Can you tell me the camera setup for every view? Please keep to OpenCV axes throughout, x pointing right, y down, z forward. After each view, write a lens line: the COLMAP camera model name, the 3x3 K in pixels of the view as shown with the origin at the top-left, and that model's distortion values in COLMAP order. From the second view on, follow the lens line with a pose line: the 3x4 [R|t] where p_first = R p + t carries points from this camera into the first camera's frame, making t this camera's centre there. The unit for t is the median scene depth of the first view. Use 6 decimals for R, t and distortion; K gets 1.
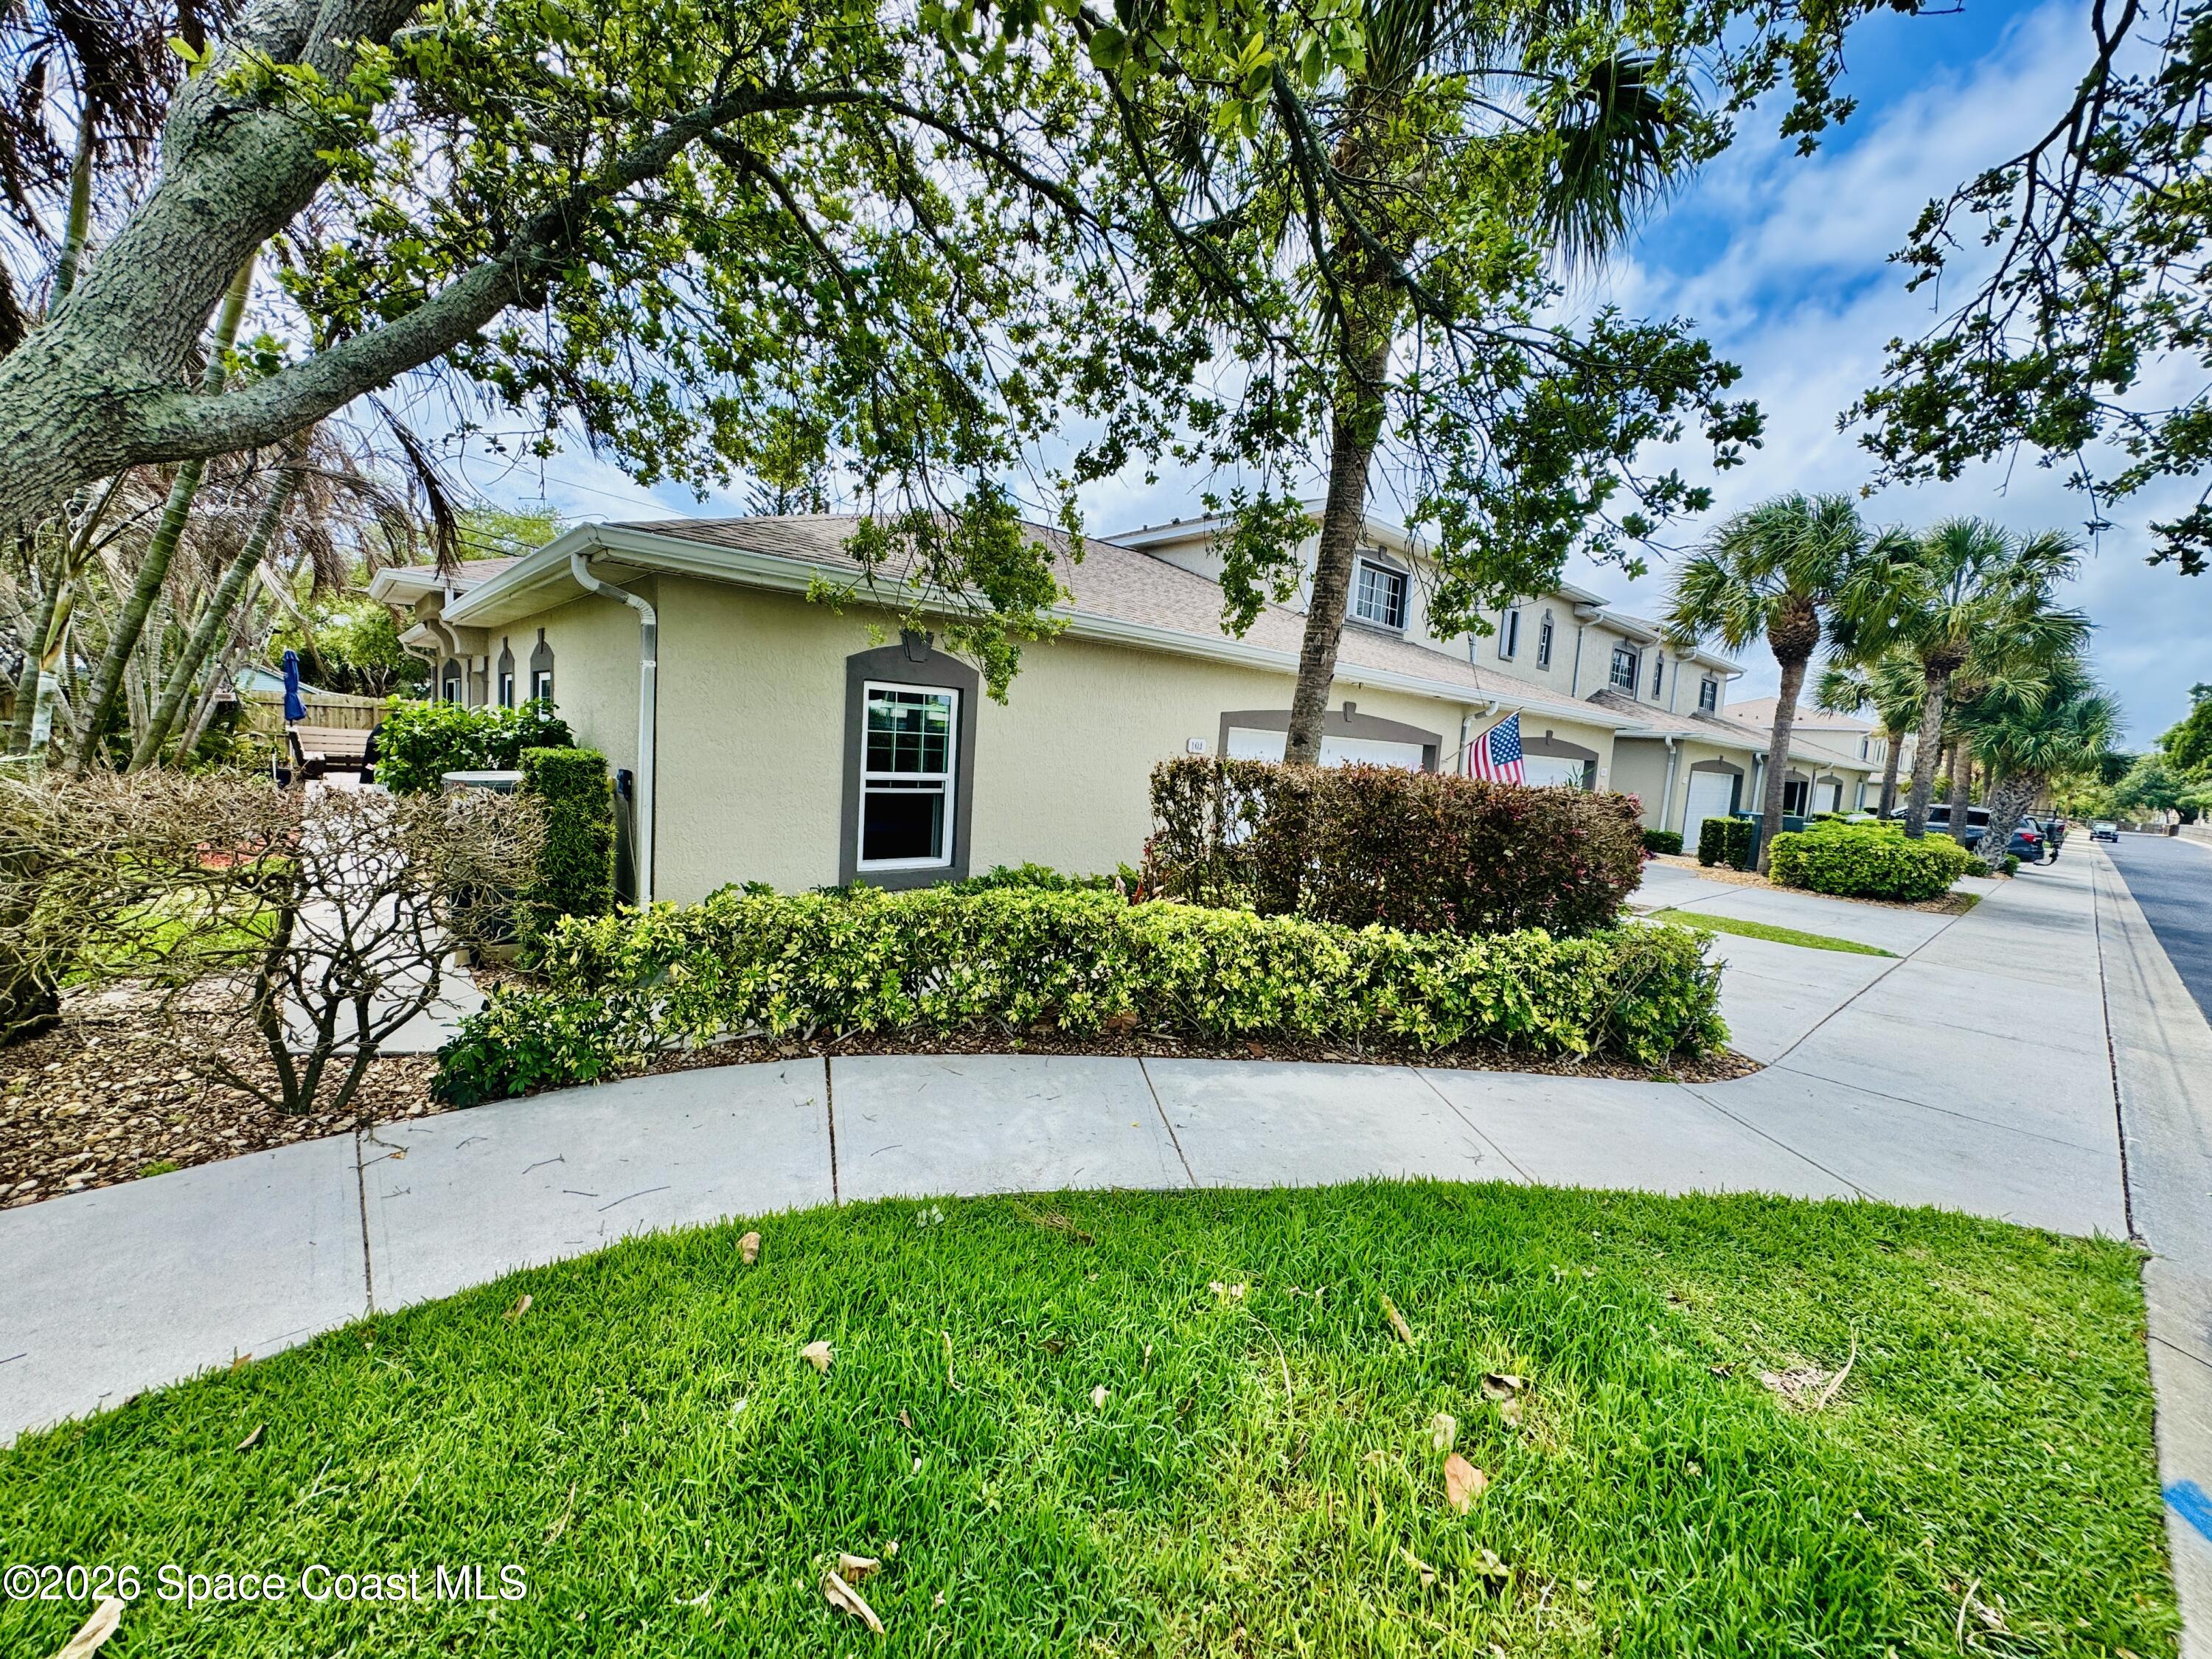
lens RADIAL K [[885.5, 0, 1106.0], [0, 885.5, 829.5], [0, 0, 1]] dist [-0.002308, -0.000595]
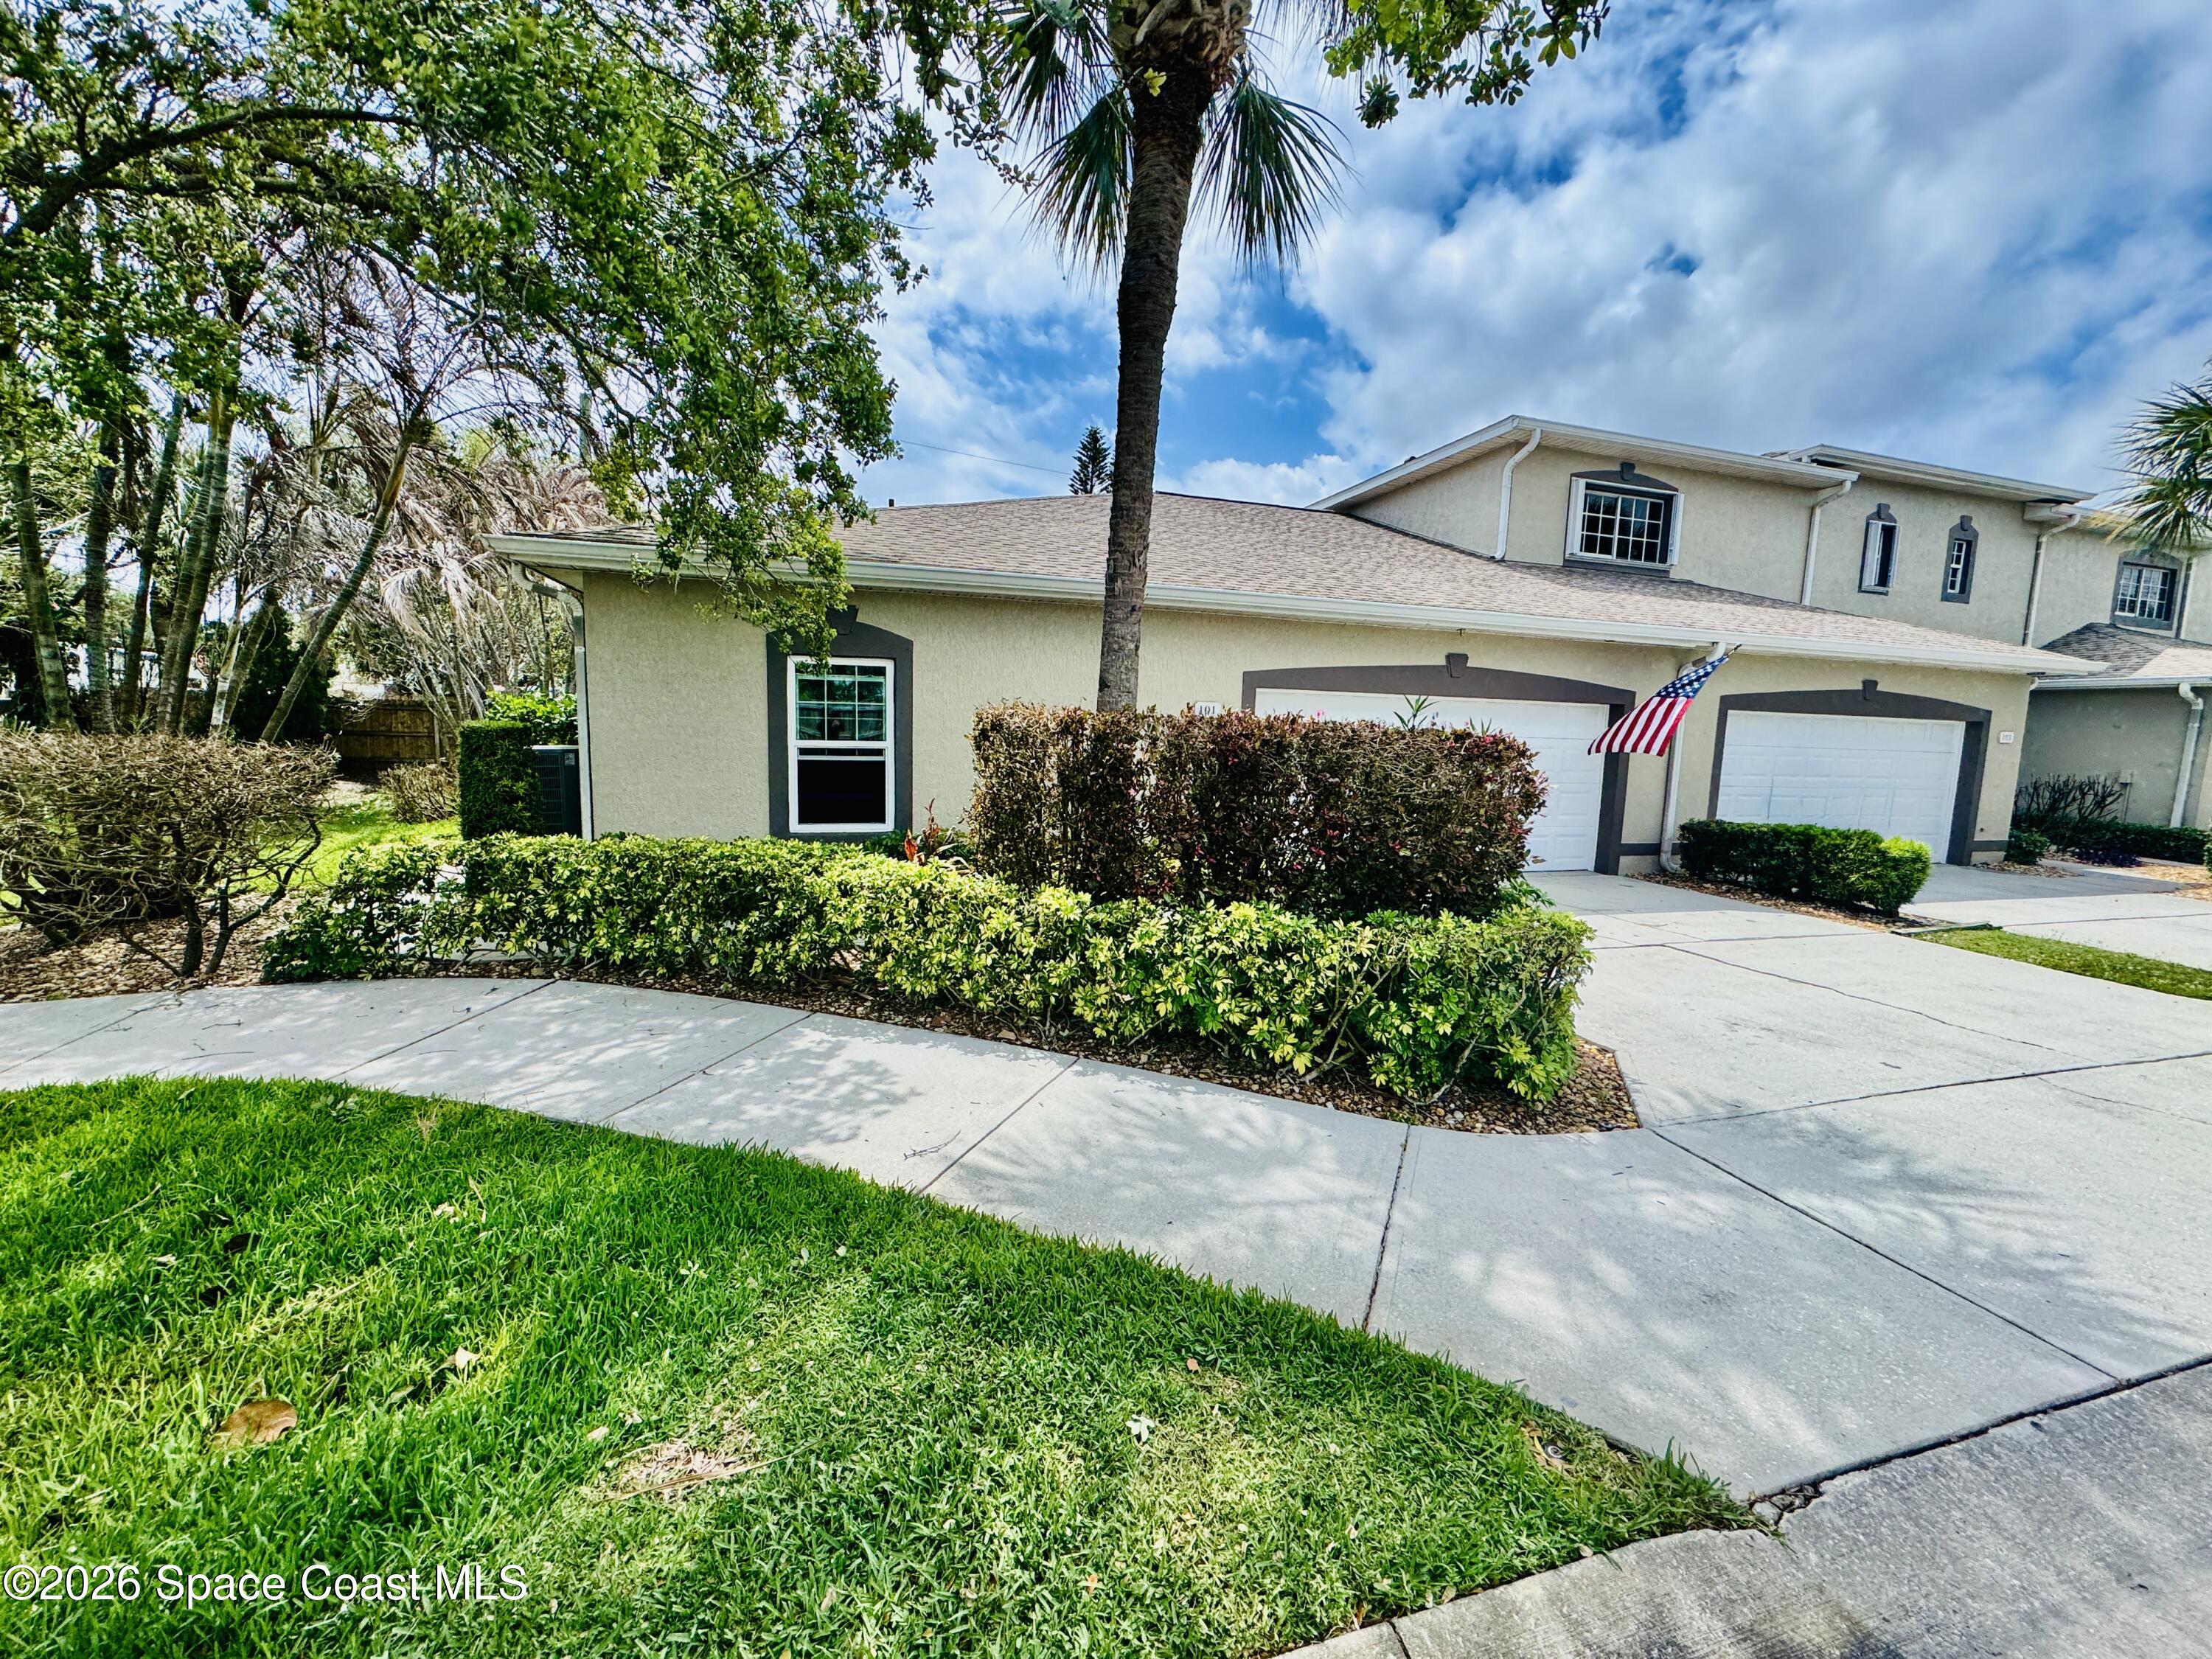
lens RADIAL K [[885.5, 0, 1106.0], [0, 885.5, 829.5], [0, 0, 1]] dist [-0.002308, -0.000595]
pose [[0.909466, 0.012533, -0.415590, 0.645880], [-0.012168, 0.999920, 0.003526, 0.043582], [0.415601, 0.001850, 0.909545, 0.220150]]
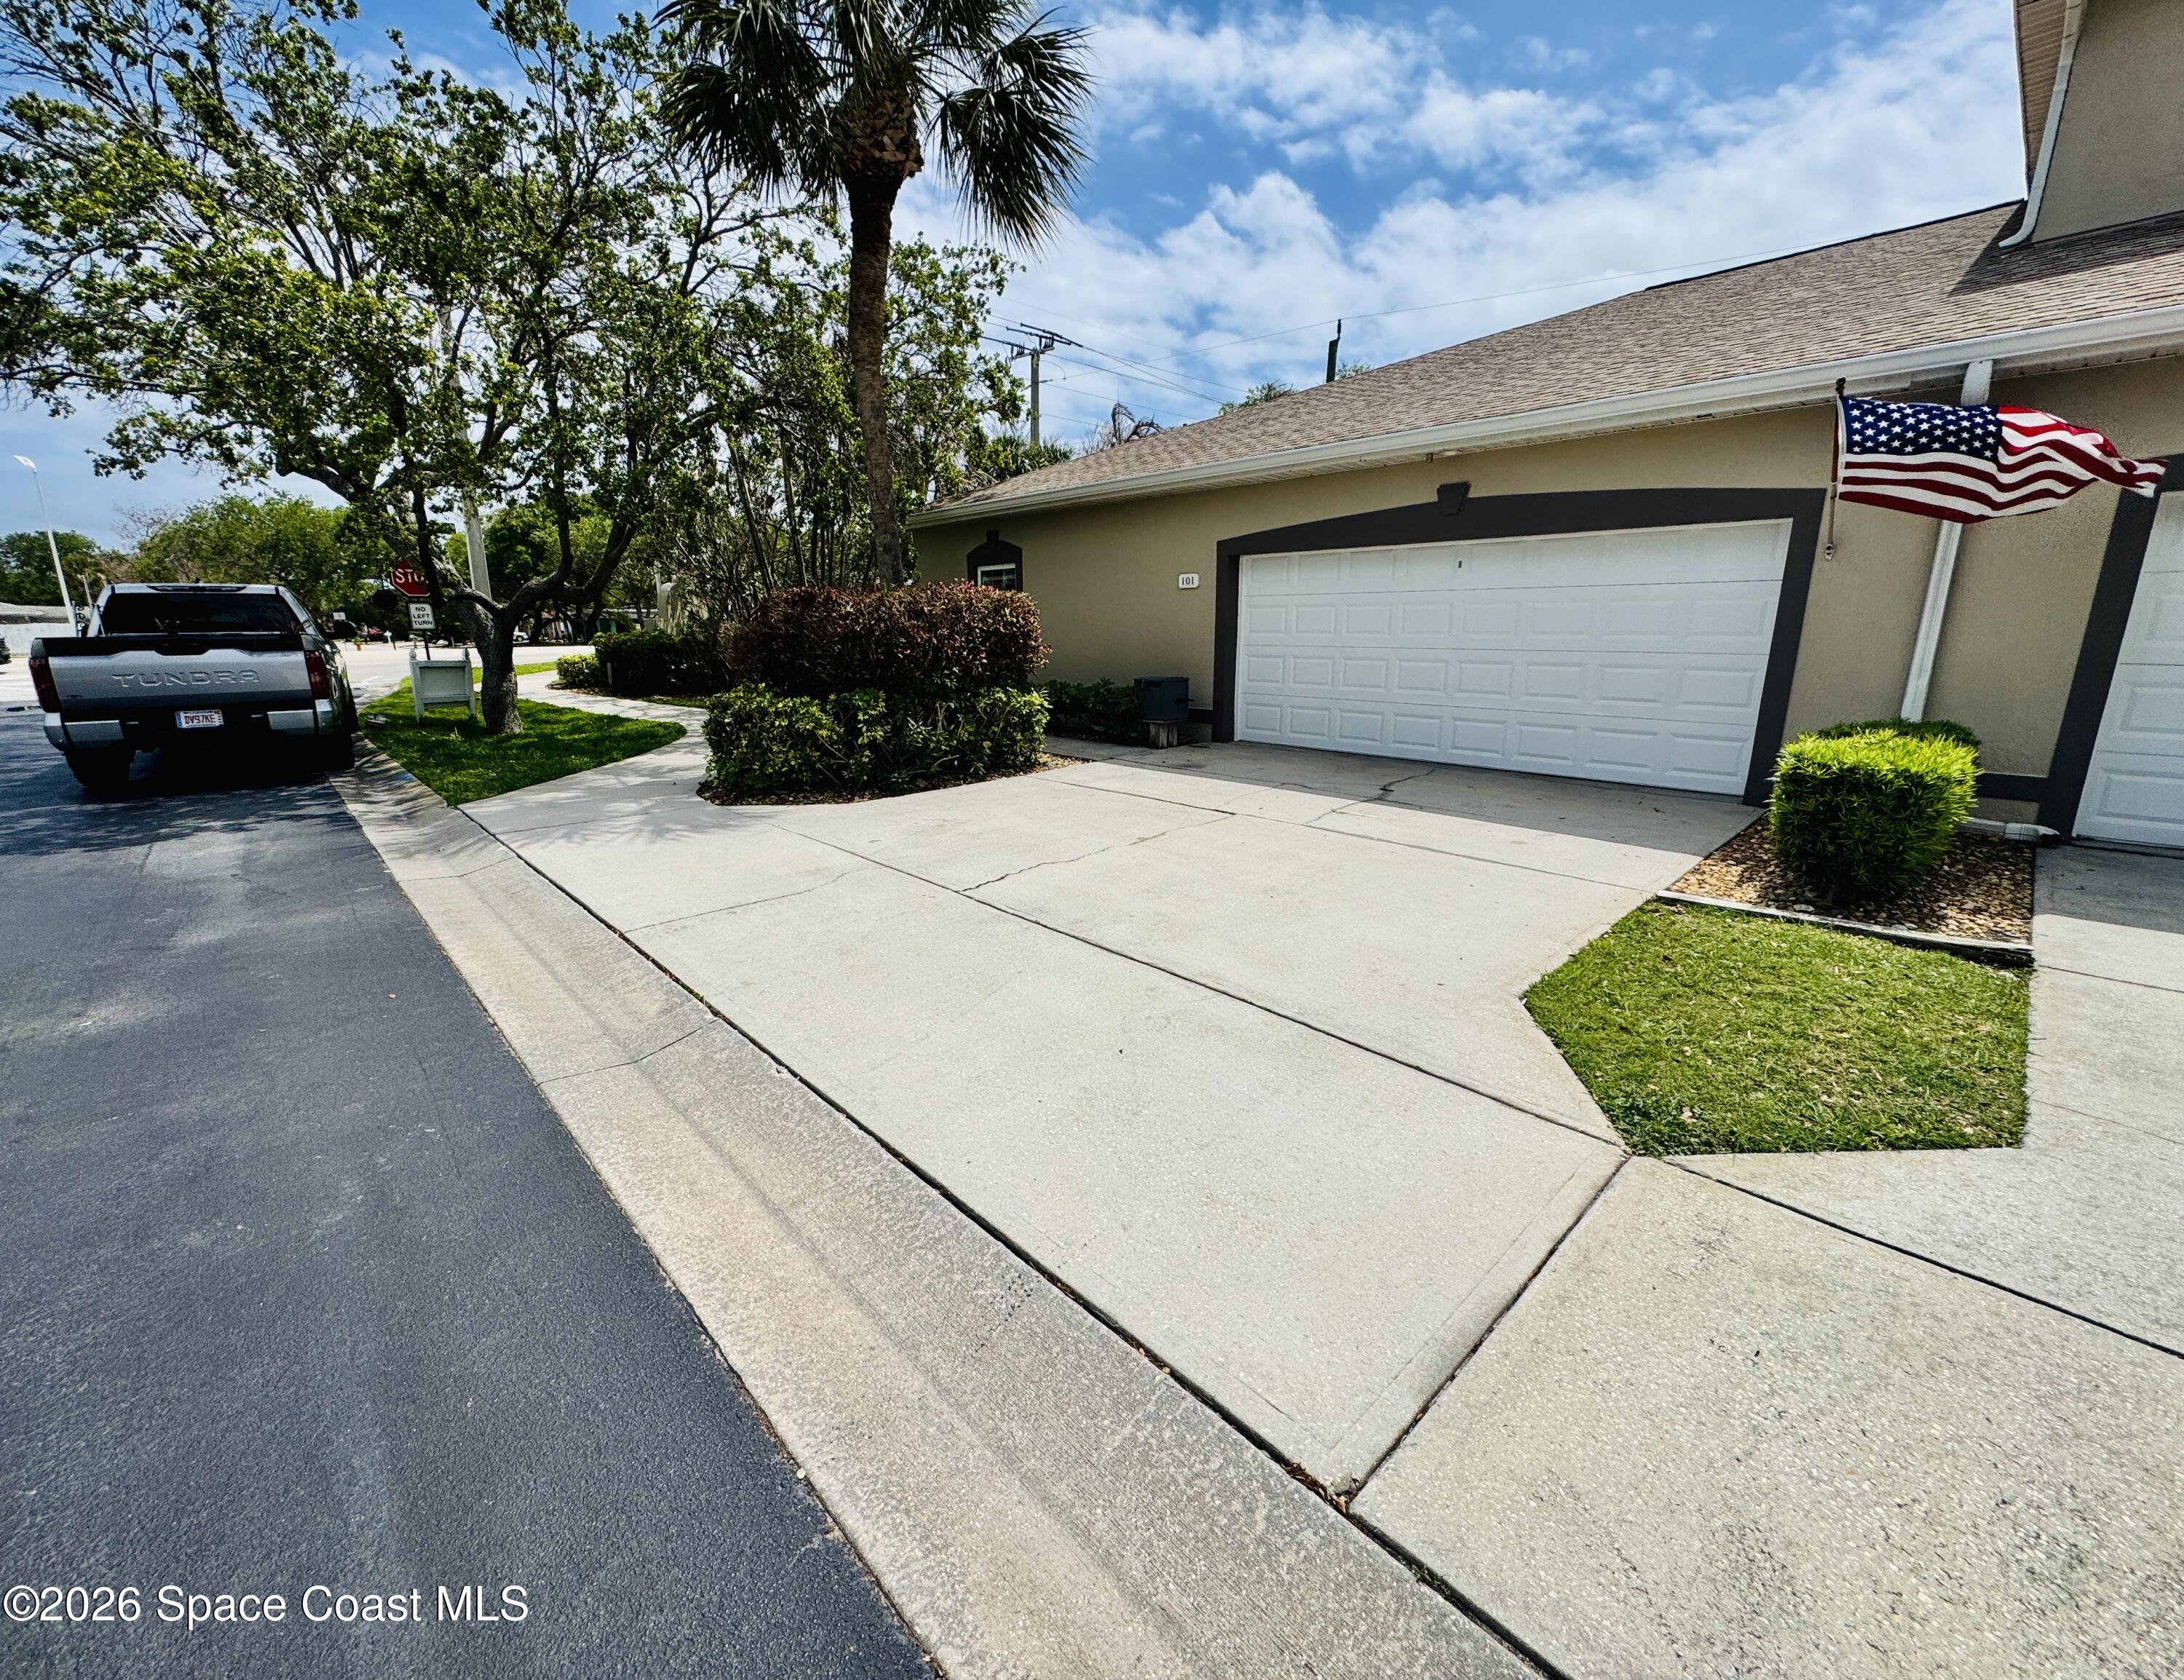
lens RADIAL K [[891.8, 0, 1035.7], [0, 891.8, 822.5], [0, 0, 1]] dist [0.001700, 0.000319]
pose [[0.006311, 0.157771, -0.987456, 1.943241], [-0.089020, 0.983643, 0.156593, 0.057068], [0.996010, 0.086915, 0.020252, 1.395361]]
